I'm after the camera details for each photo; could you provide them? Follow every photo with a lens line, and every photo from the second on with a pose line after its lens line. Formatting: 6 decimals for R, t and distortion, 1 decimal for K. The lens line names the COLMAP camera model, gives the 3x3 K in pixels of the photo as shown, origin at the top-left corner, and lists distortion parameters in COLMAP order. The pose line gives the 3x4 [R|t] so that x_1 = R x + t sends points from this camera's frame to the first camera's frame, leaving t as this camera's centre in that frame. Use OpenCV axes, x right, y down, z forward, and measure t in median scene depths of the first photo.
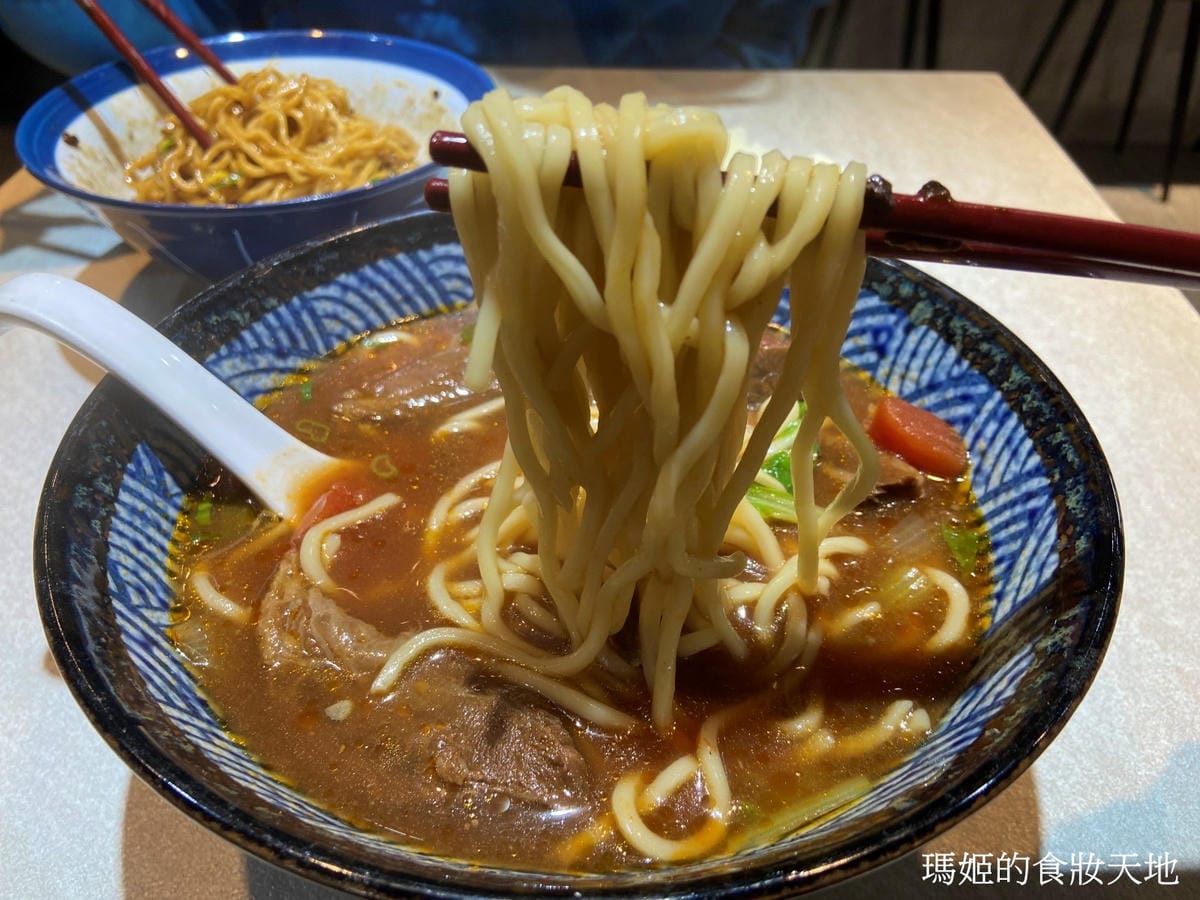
lens RADIAL K [[961.0, 0, 600.2], [0, 961.0, 445.3], [0, 0, 1]] dist [0.067165, -0.113027]
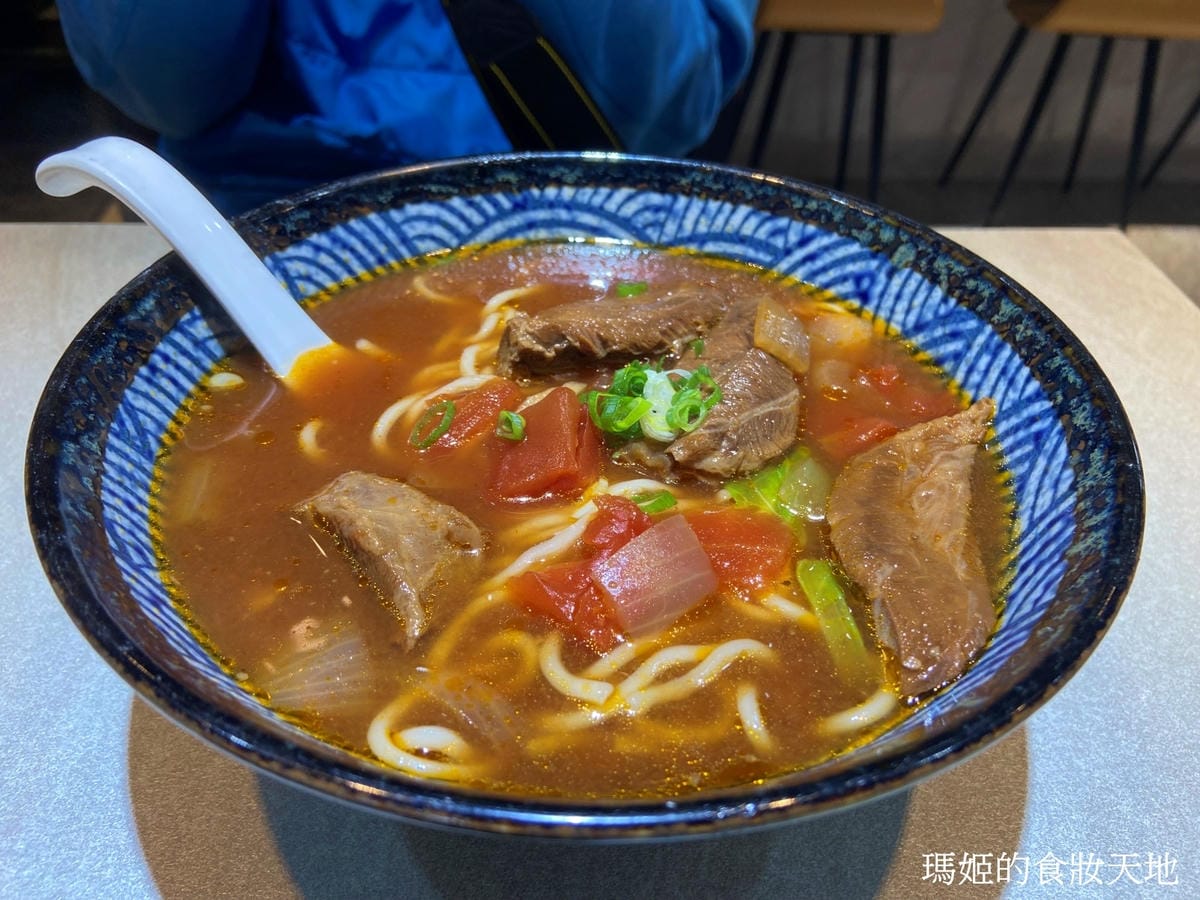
lens RADIAL K [[961.0, 0, 595.7], [0, 961.0, 442.2], [0, 0, 1]] dist [0.067165, -0.113027]
pose [[0.995249, -0.040177, 0.088691, -0.104634], [0.041469, 0.999058, -0.012770, 0.068941], [-0.088094, 0.016387, 0.995977, 0.024918]]
